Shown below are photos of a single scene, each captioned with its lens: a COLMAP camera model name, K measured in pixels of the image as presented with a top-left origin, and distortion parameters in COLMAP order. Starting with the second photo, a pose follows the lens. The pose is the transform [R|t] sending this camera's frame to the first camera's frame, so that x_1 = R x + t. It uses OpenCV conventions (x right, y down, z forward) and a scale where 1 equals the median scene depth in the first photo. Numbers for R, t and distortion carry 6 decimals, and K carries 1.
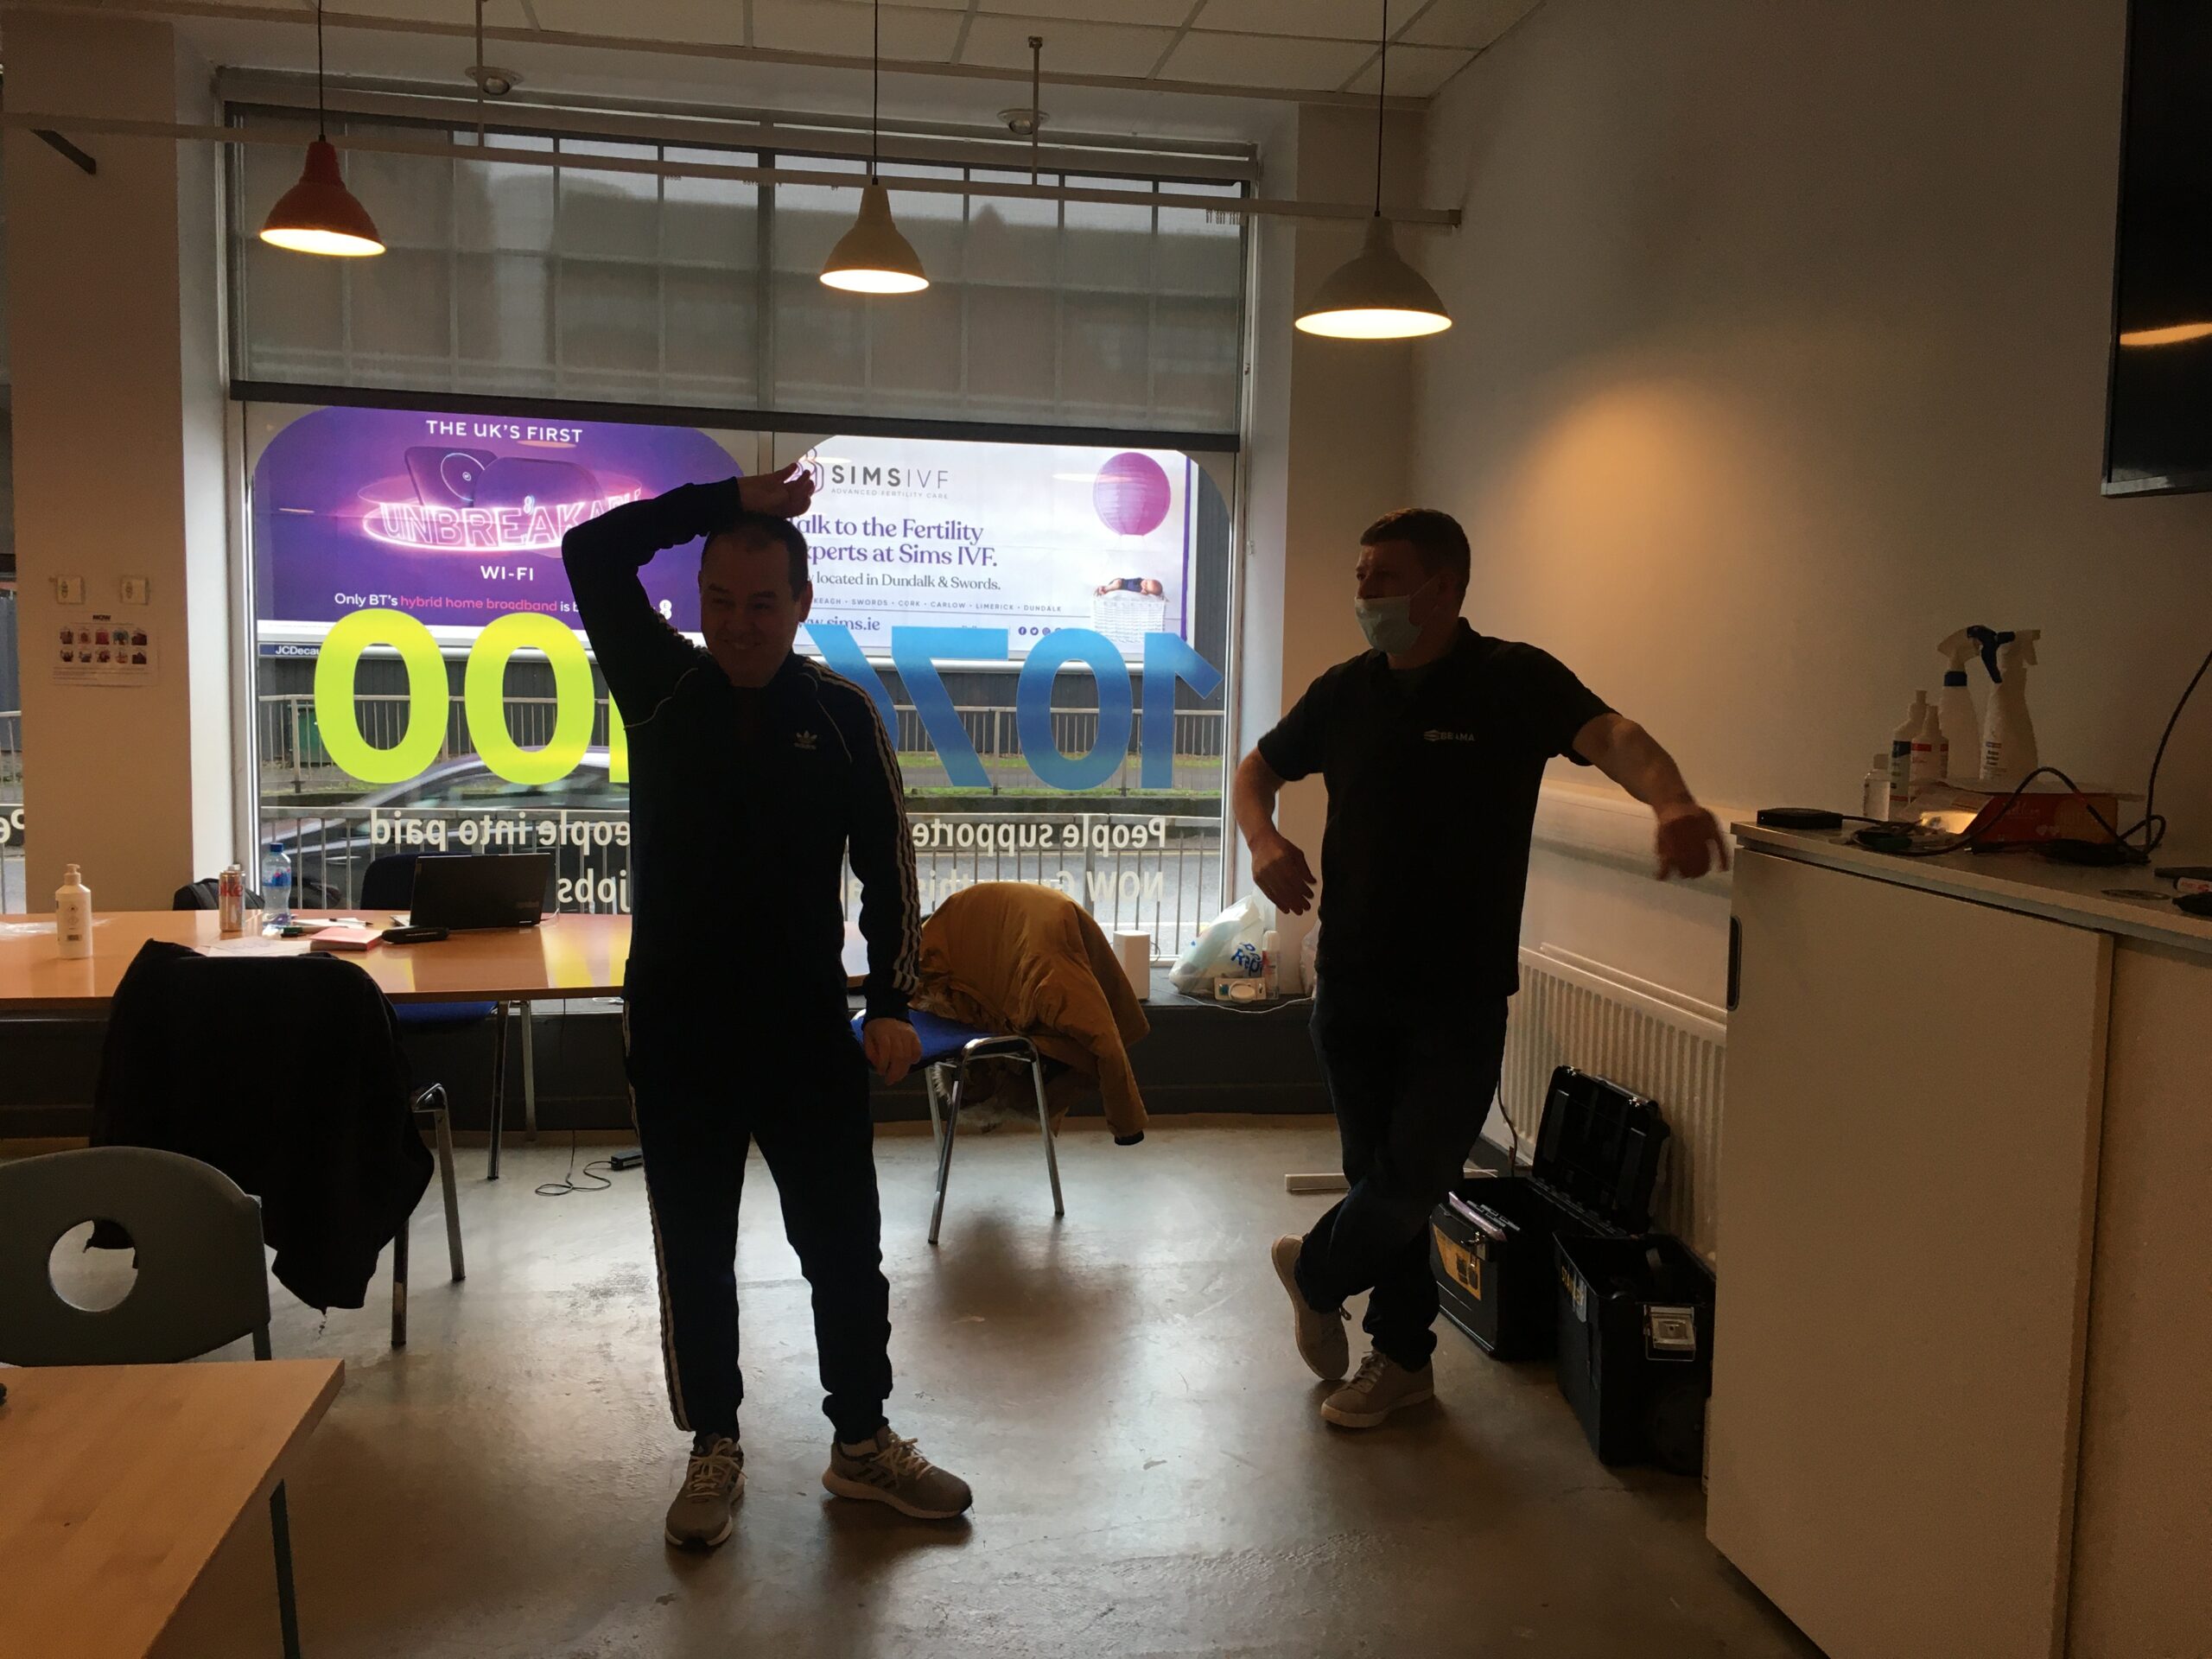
lens RADIAL K [[1865.9, 0, 1108.0], [0, 1865.9, 825.0], [0, 0, 1]] dist [0.079617, -0.104700]
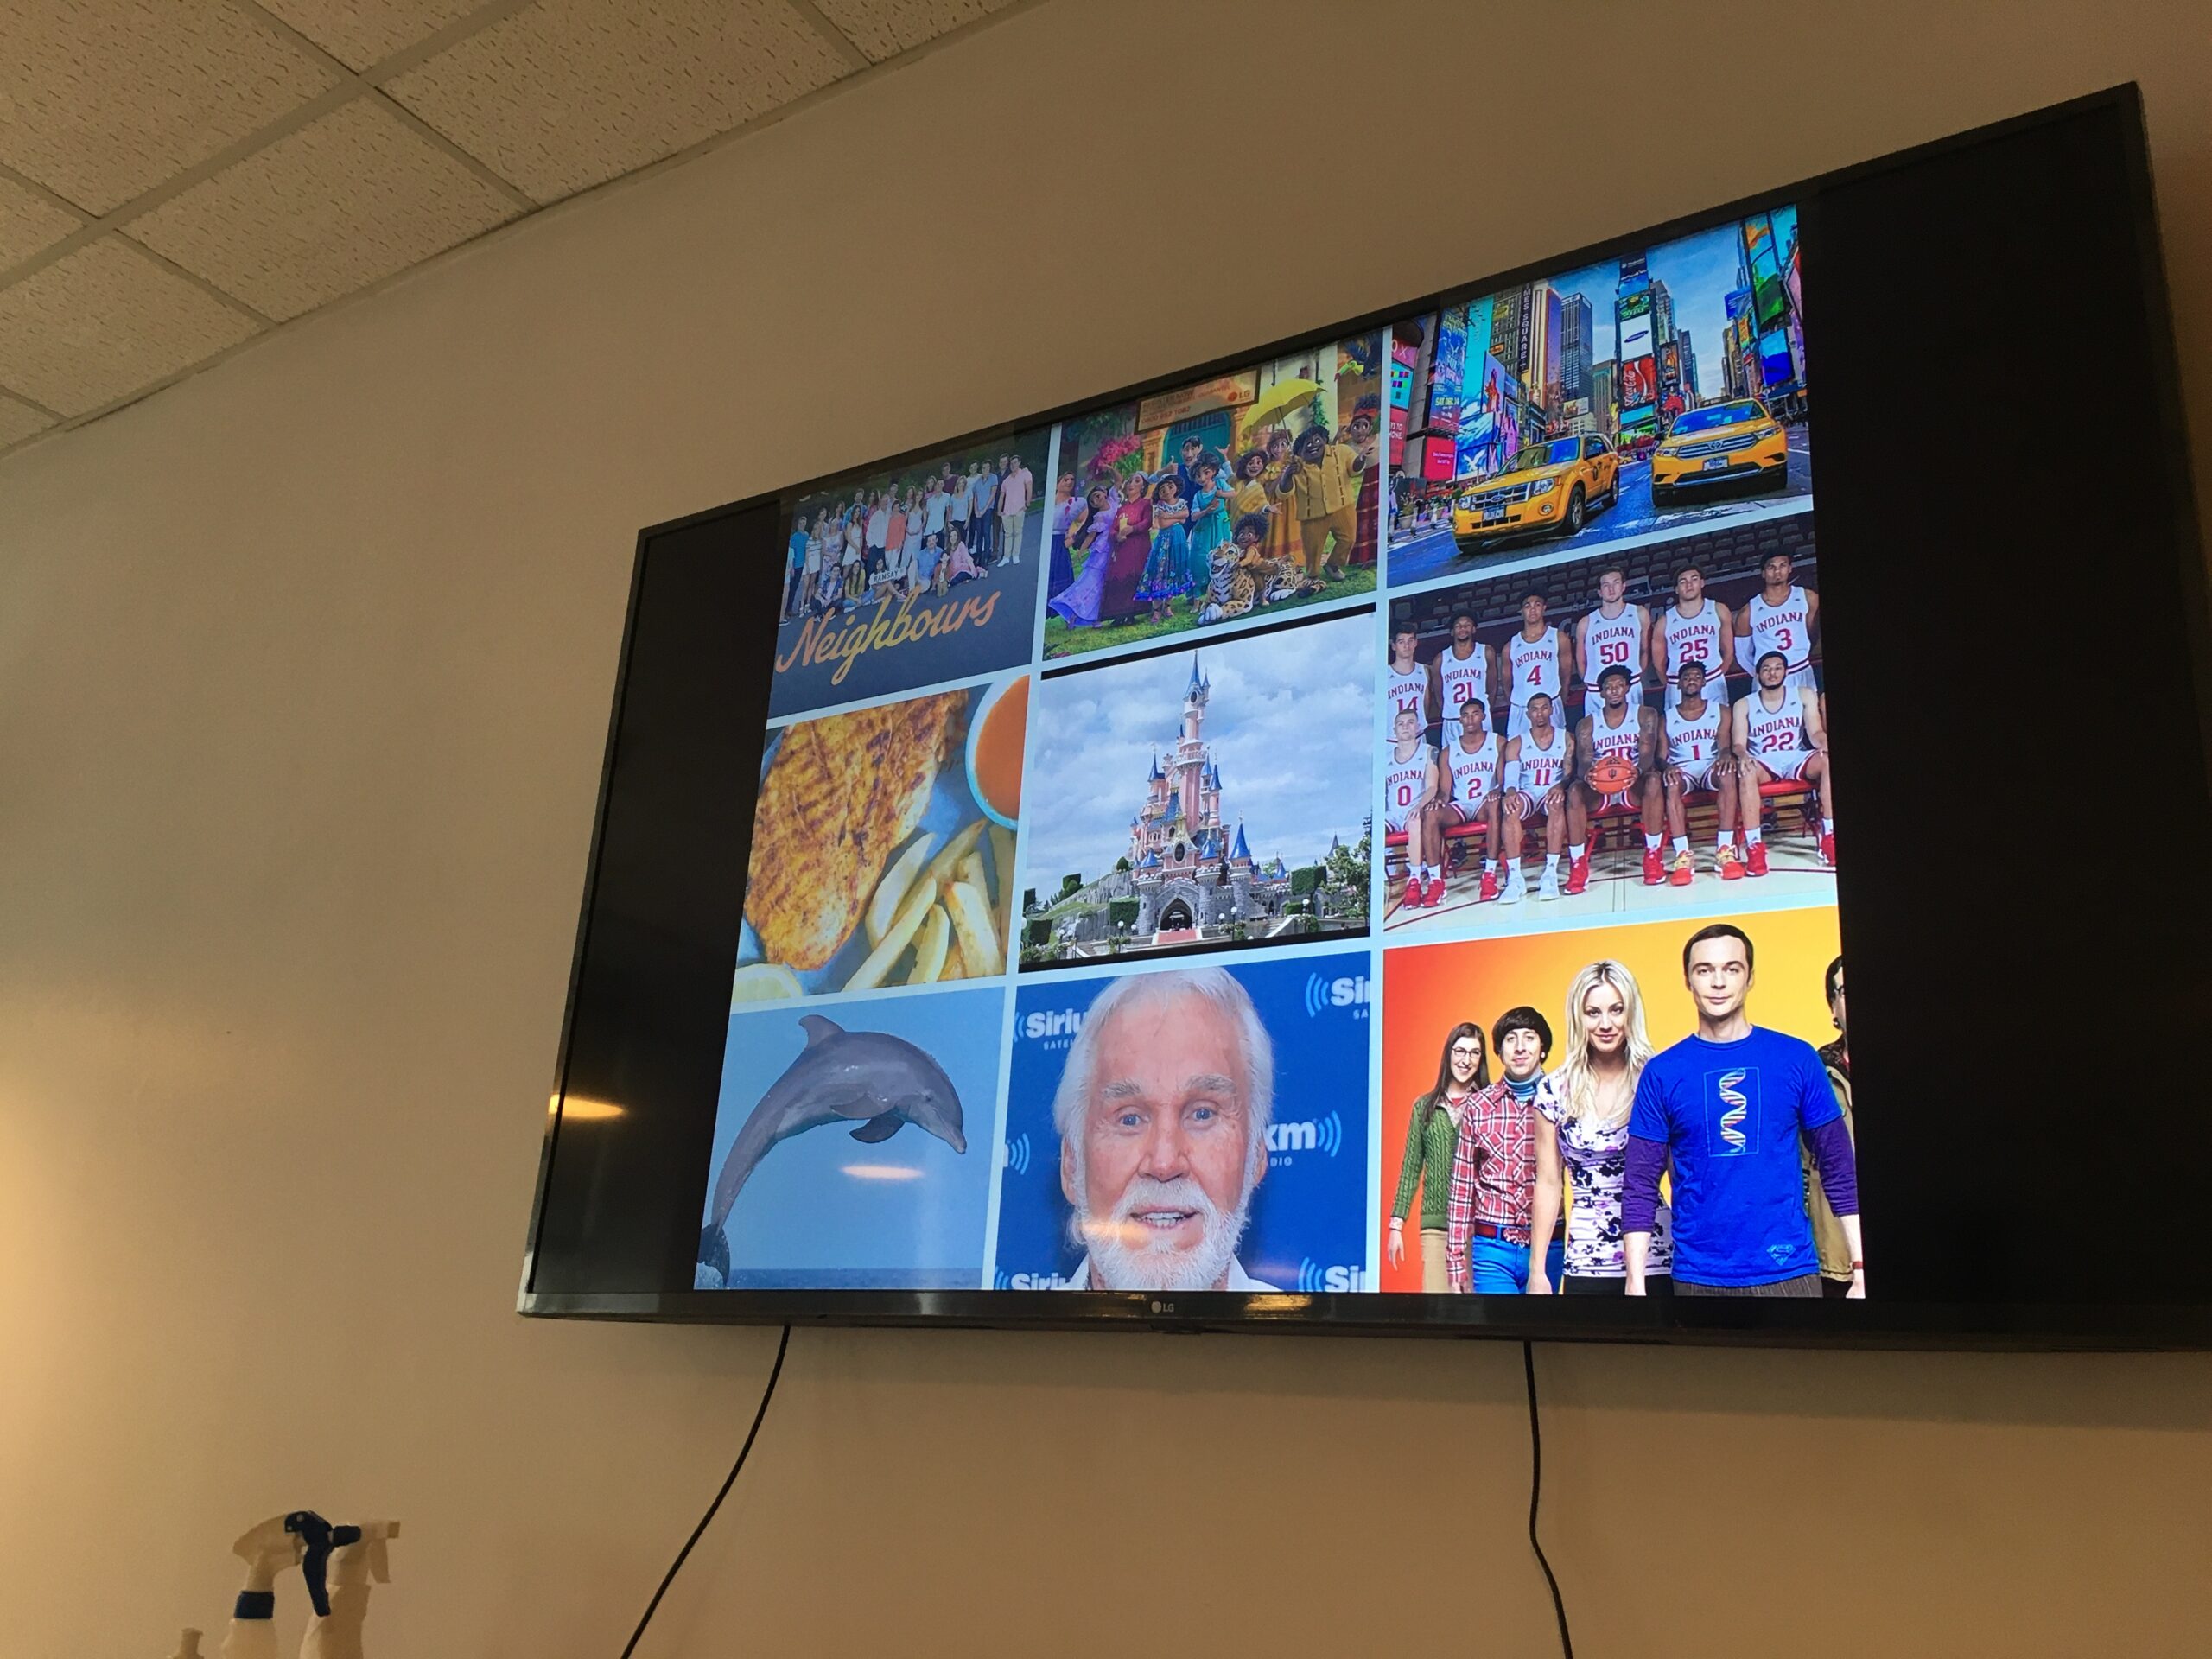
lens RADIAL K [[1865.9, 0, 1097.8], [0, 1865.9, 832.1], [0, 0, 1]] dist [0.079617, -0.104700]
pose [[0.687678, 0.262635, 0.676847, 0.101680], [0.009922, 0.928789, -0.370476, -0.048415], [-0.725948, 0.261484, 0.636102, 0.226278]]
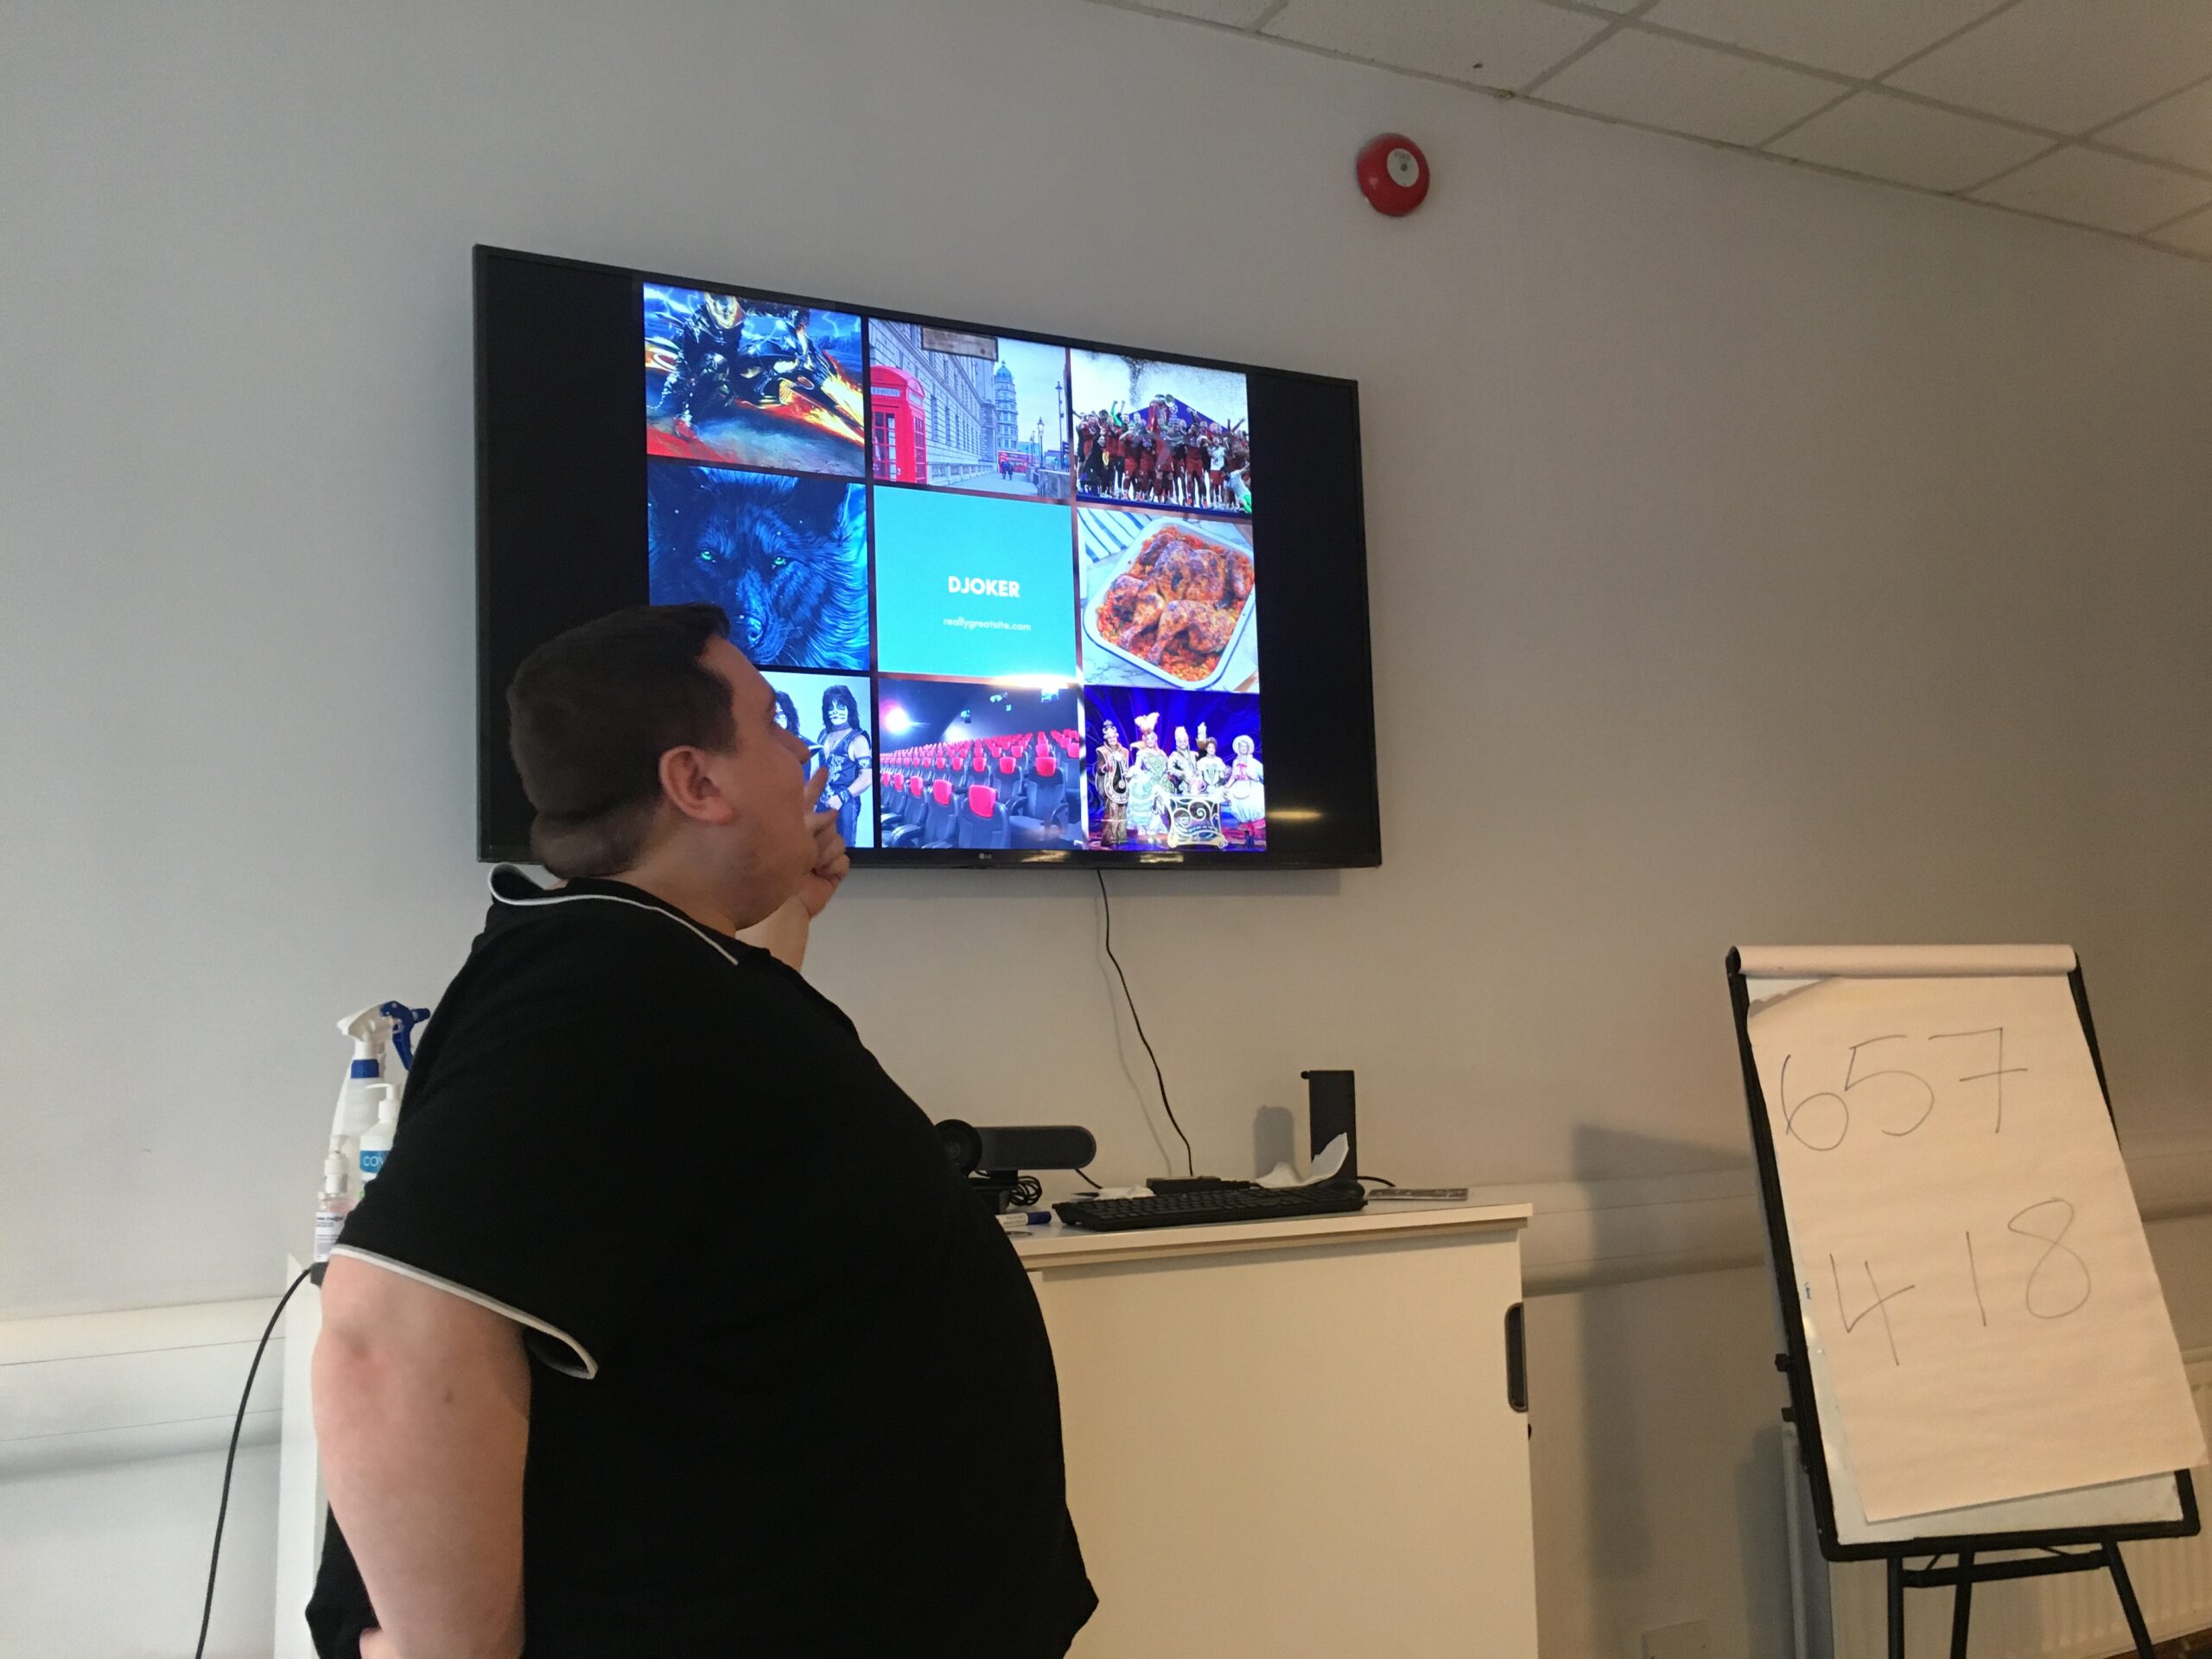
lens RADIAL K [[1865.9, 0, 1098.1], [0, 1865.9, 832.7], [0, 0, 1]] dist [0.079617, -0.104700]
pose [[-0.283720, 0.096070, 0.954082, -0.242207], [0.117251, 0.990978, -0.064918, -0.053418], [-0.951712, 0.093449, -0.292425, 0.564679]]
